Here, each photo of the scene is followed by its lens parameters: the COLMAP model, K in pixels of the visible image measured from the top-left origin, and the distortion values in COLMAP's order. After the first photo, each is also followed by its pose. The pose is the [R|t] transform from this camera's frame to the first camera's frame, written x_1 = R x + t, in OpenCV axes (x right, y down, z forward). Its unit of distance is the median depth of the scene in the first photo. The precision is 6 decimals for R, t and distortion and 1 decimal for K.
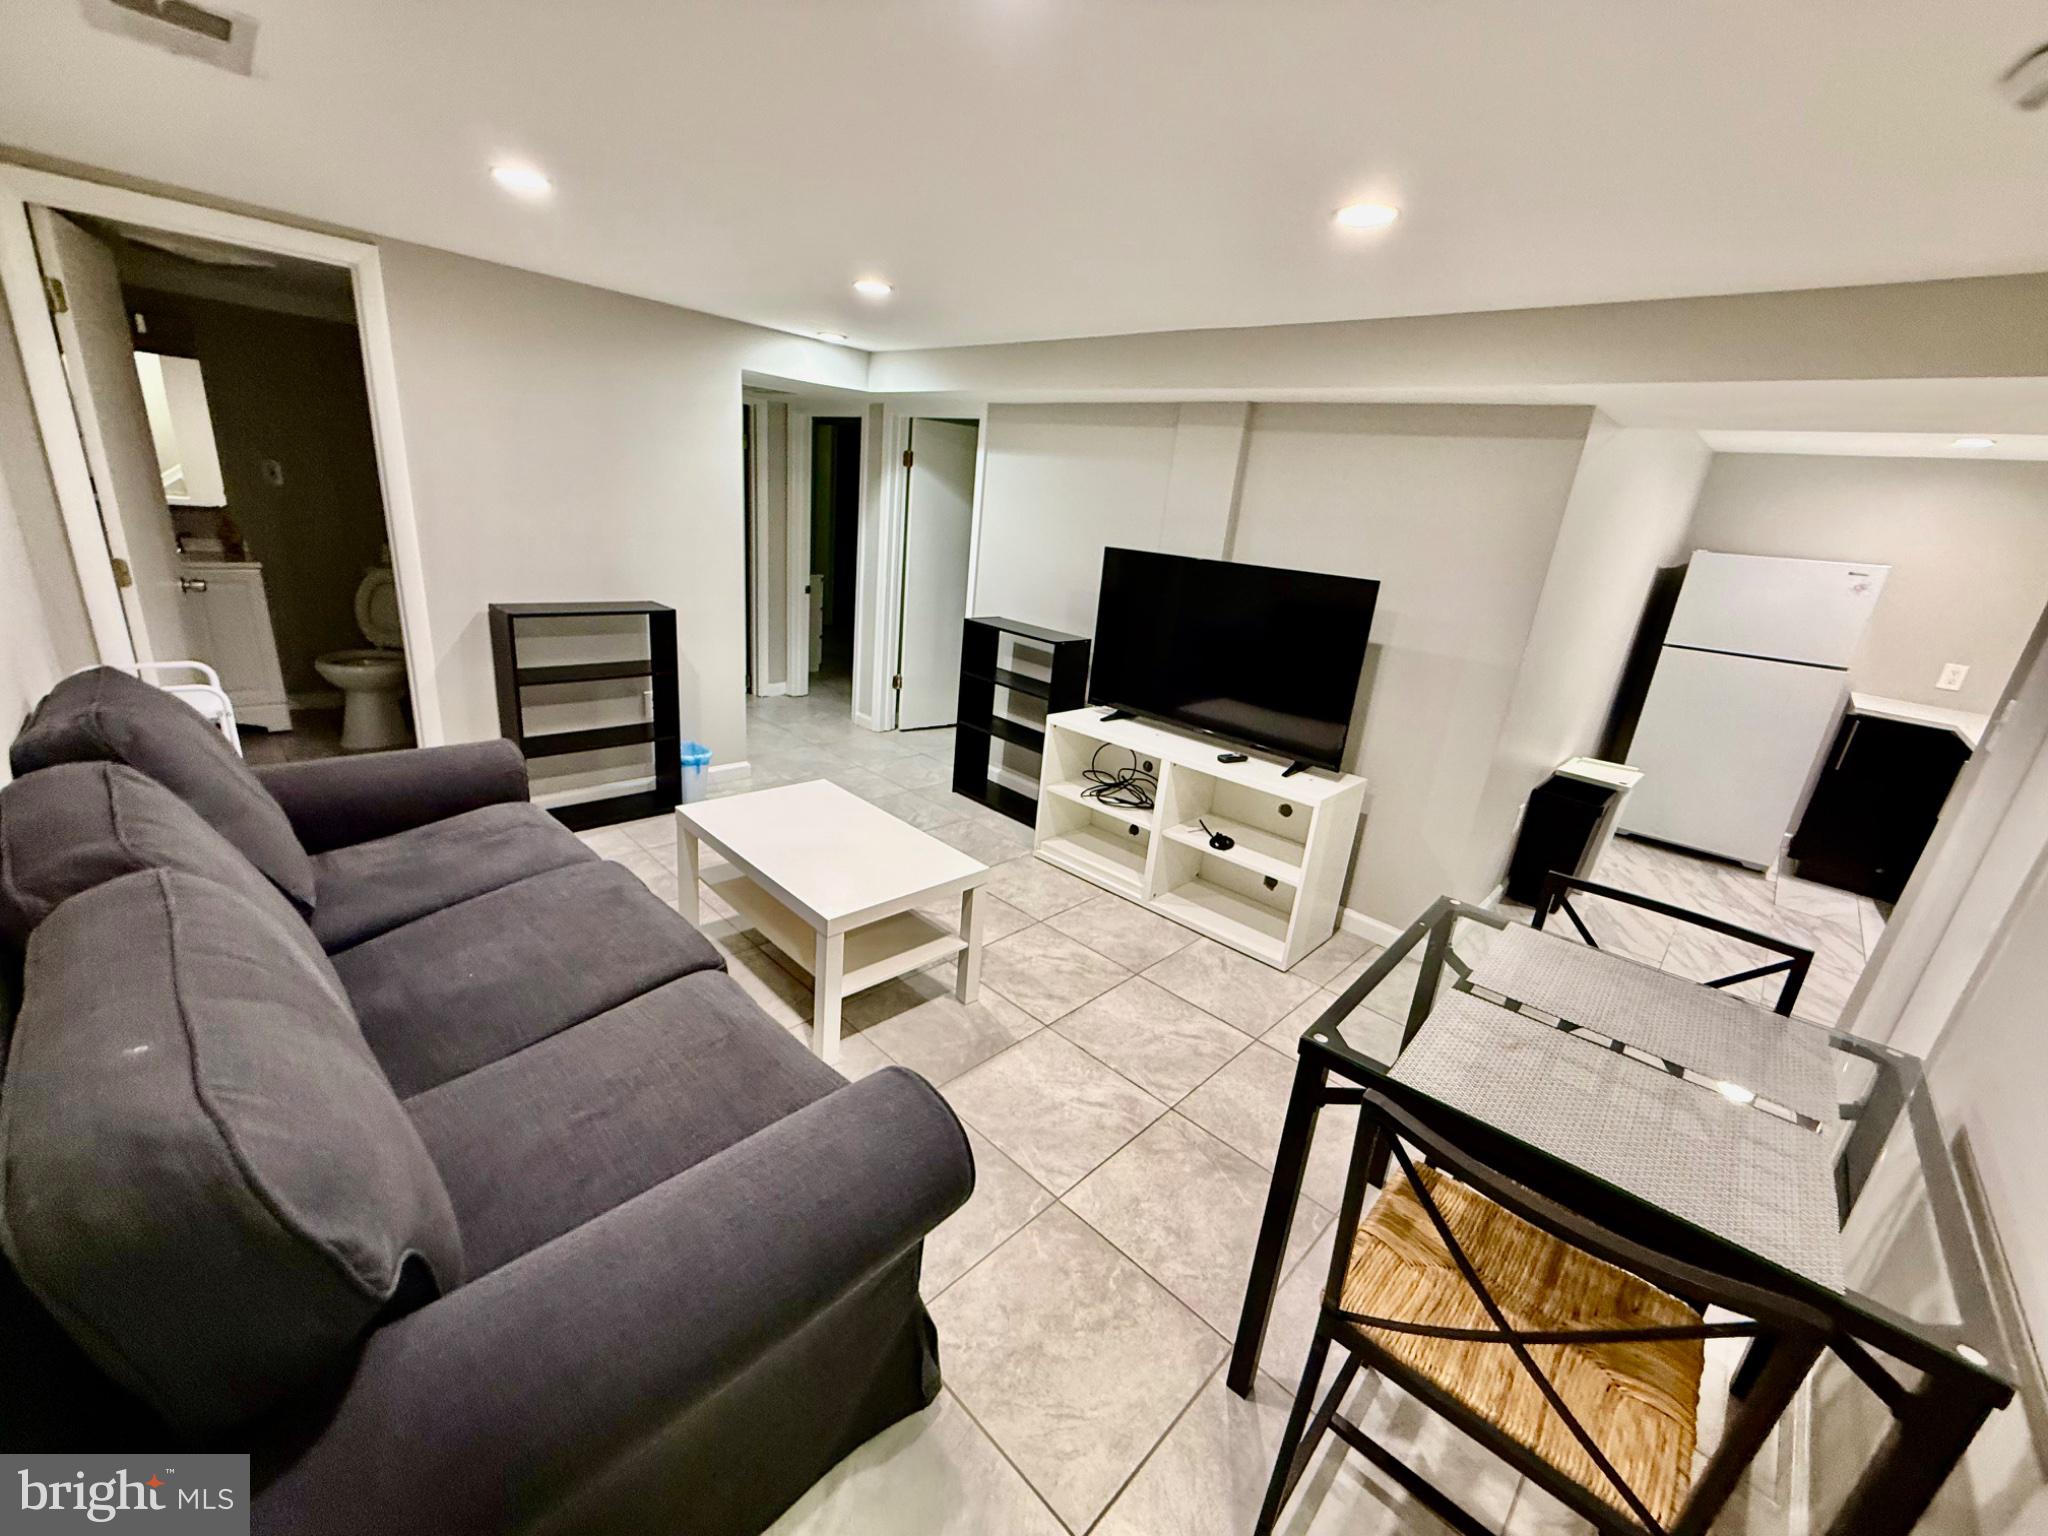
lens RADIAL K [[816.0, 0, 1020.4], [0, 816.0, 766.4], [0, 0, 1]] dist [0.000426, 0.000236]
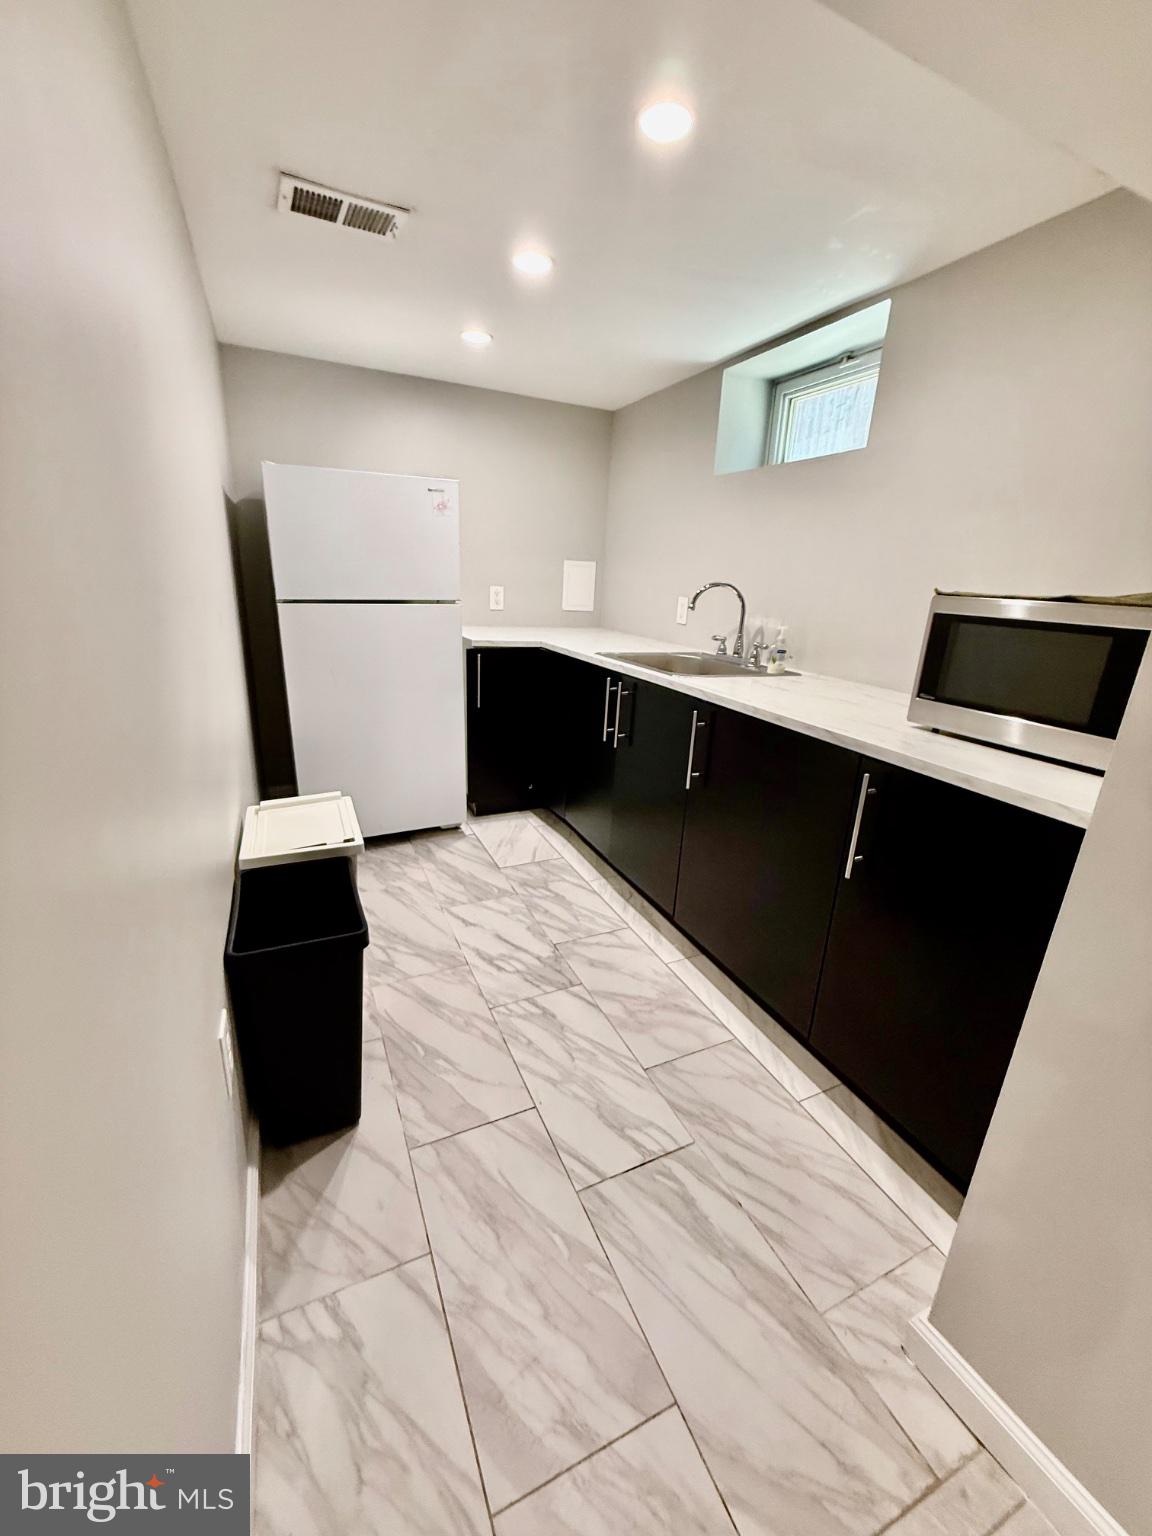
lens RADIAL K [[612.0, 0, 577.6], [0, 612.0, 763.4], [0, 0, 1]] dist [0.000426, 0.000236]
pose [[0.362282, -0.353987, 0.862233, 0.403283], [0.285969, 0.922672, 0.258645, -0.089606], [-0.887115, 0.152870, 0.435497, 0.599802]]
